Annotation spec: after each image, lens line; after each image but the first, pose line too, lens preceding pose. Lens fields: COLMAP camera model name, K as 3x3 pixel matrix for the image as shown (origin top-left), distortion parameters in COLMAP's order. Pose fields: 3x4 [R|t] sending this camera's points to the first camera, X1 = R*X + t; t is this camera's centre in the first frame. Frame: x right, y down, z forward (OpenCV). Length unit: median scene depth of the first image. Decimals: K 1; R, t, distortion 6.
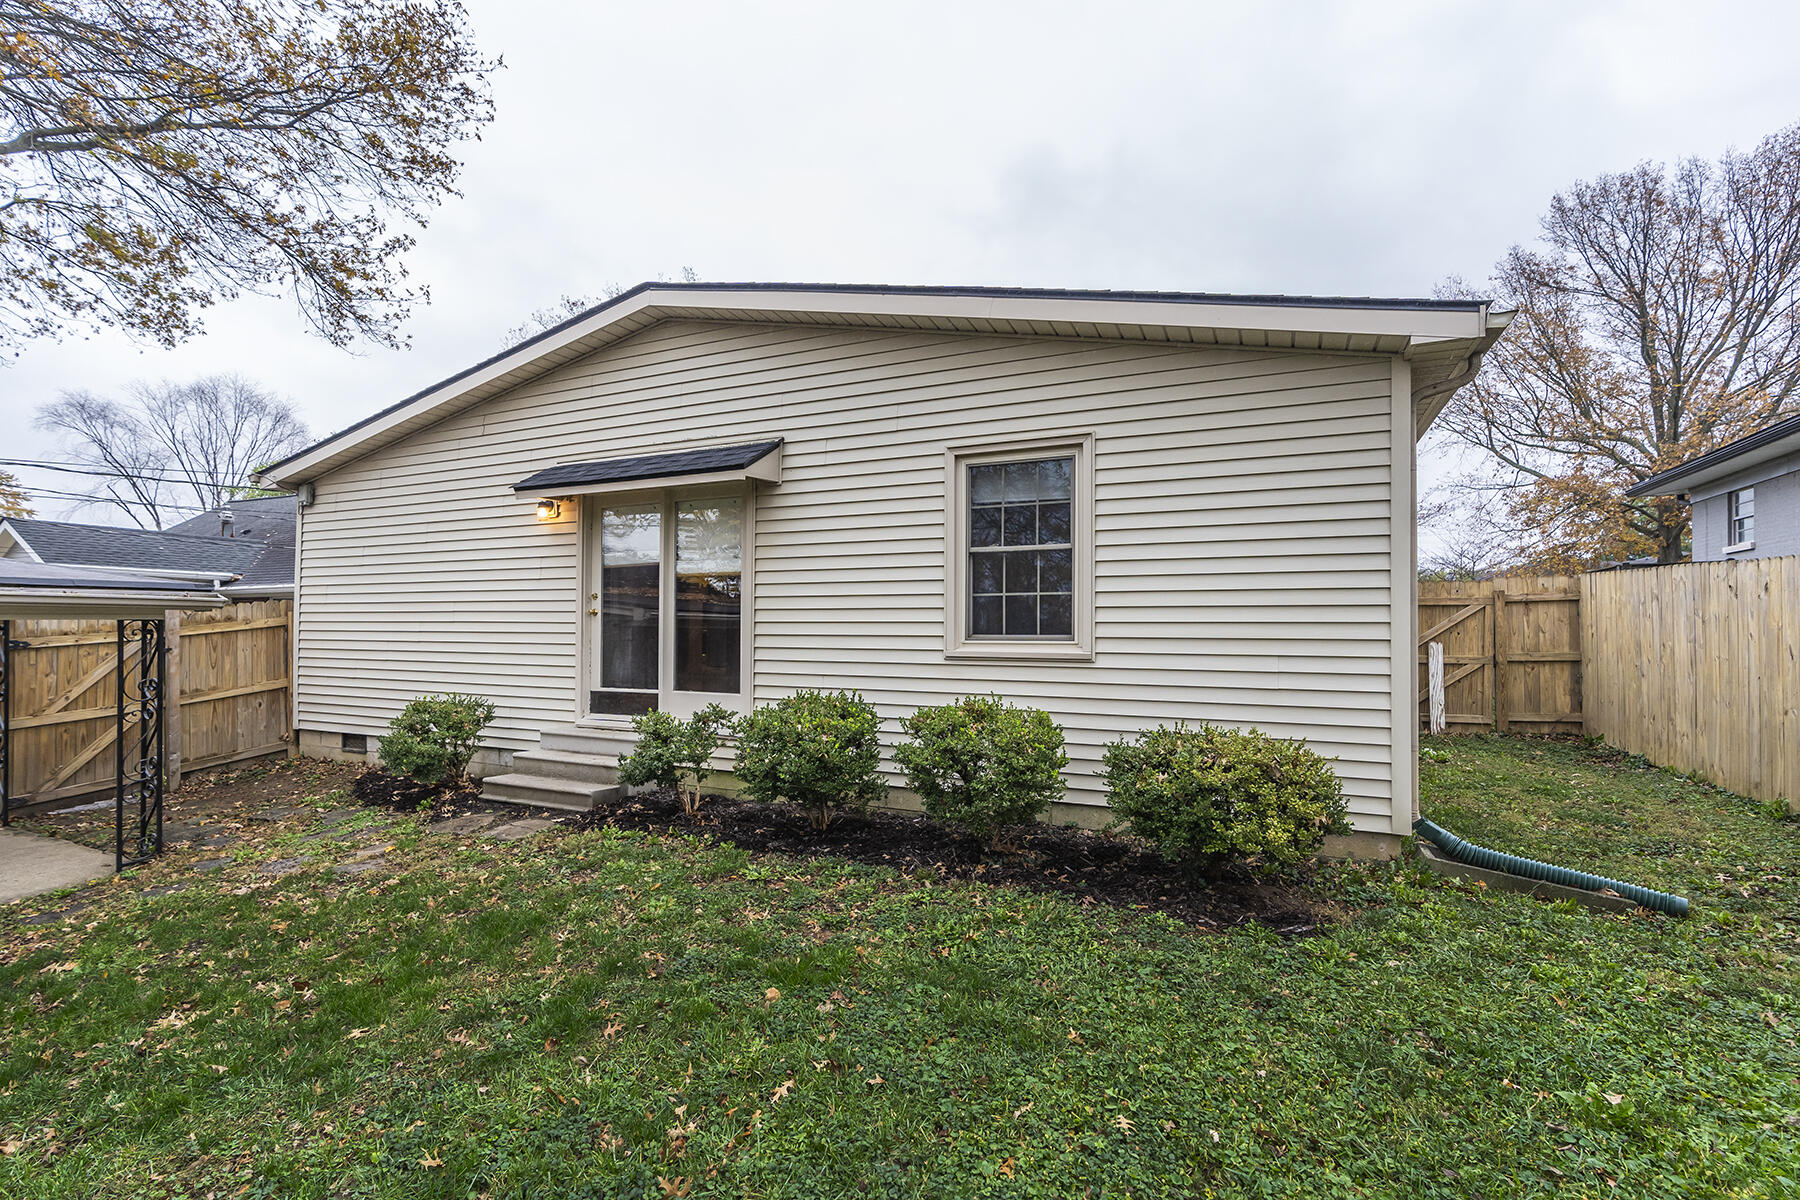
lens RADIAL K [[822.1, 0, 895.5], [0, 822.1, 618.6], [0, 0, 1]] dist [-0.001554, 0.001892]
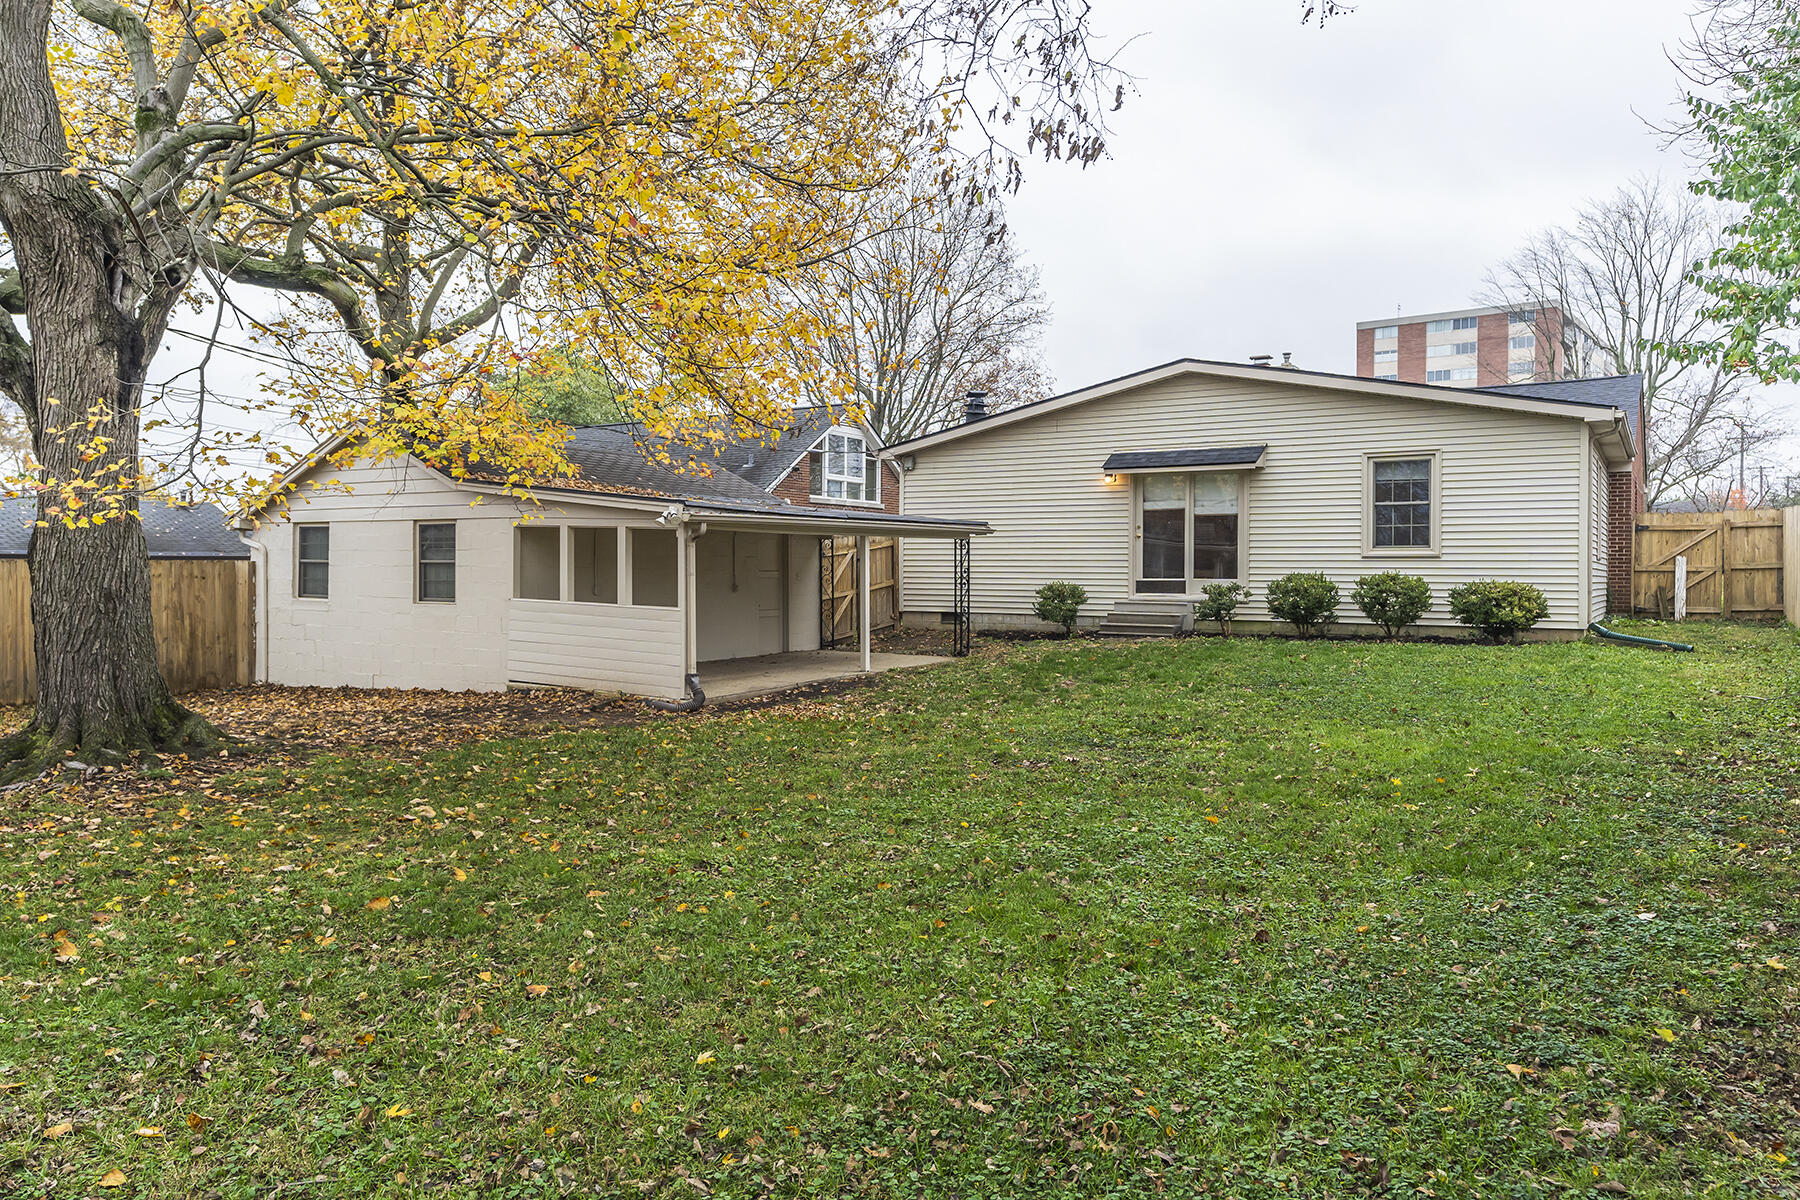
lens RADIAL K [[1245.0, 0, 903.3], [0, 1245.0, 582.3], [0, 0, 1]] dist [0.011833, 0.004947]
pose [[0.992881, 0.000975, -0.119110, -0.578772], [0.001867, 0.999716, 0.023752, 0.028751], [0.119100, -0.023806, 0.992597, -1.819255]]
